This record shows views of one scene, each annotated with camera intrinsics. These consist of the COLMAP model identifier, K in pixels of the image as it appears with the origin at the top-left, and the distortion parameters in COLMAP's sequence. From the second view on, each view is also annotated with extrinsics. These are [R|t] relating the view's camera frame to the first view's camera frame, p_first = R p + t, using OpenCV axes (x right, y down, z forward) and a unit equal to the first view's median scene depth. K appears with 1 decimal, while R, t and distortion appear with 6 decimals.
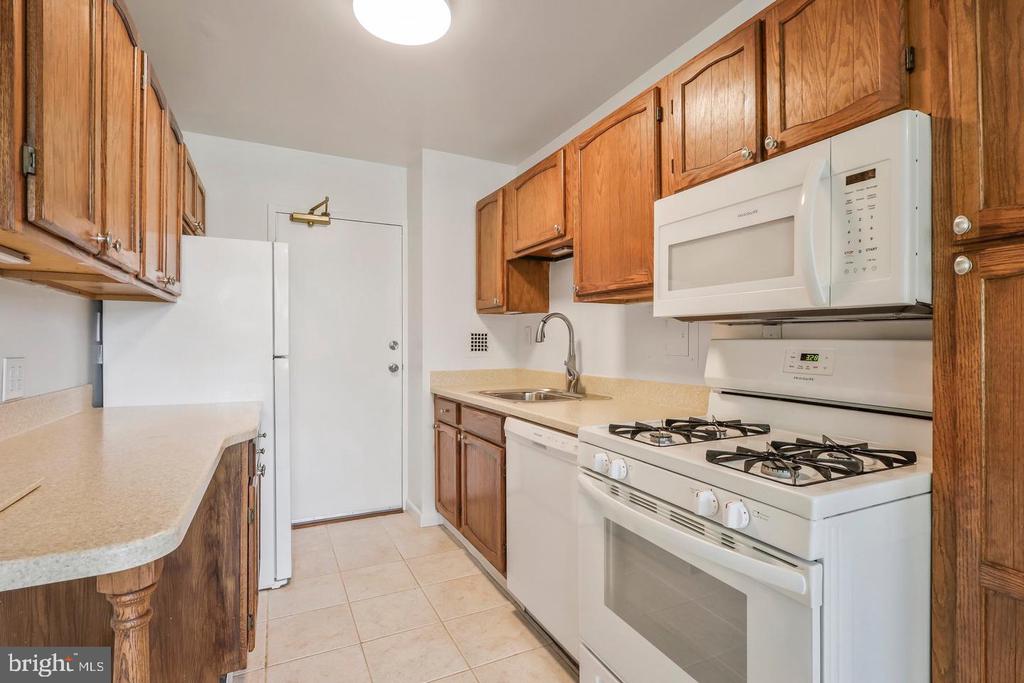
lens RADIAL K [[479.8, 0, 512.0], [0, 479.8, 341.5], [0, 0, 1]] dist [0.003370, 0.001733]
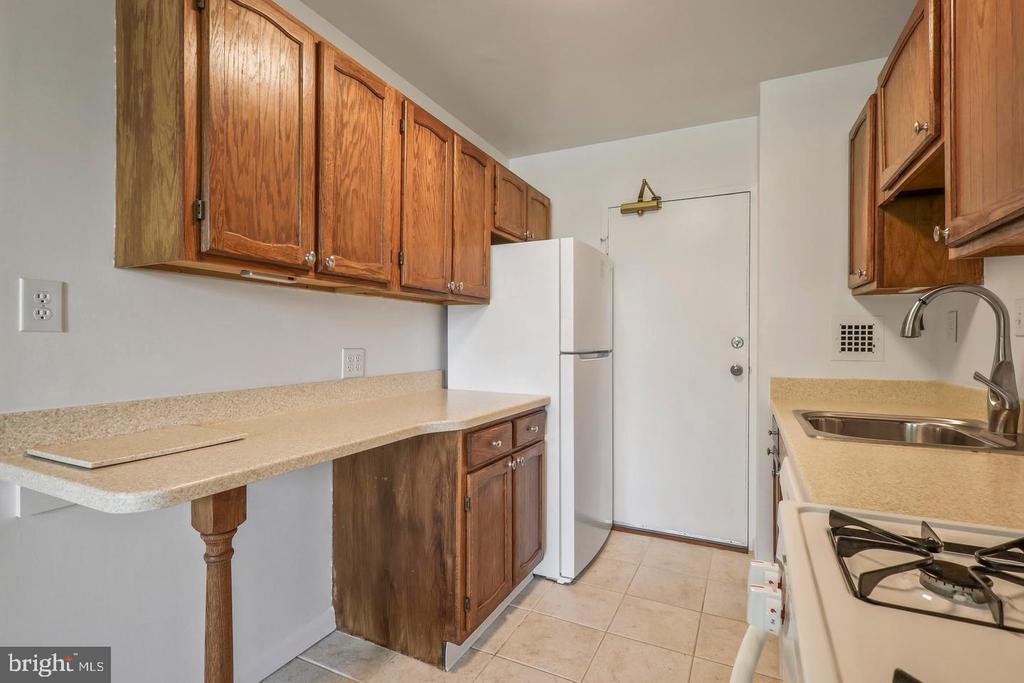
lens RADIAL K [[485.3, 0, 512.0], [0, 485.3, 341.5], [0, 0, 1]] dist [0.003245, 0.000831]
pose [[0.610979, 0.004501, -0.791634, 0.198508], [0.000847, 0.999980, 0.006339, 0.001540], [0.791647, -0.004544, 0.610962, 0.241759]]
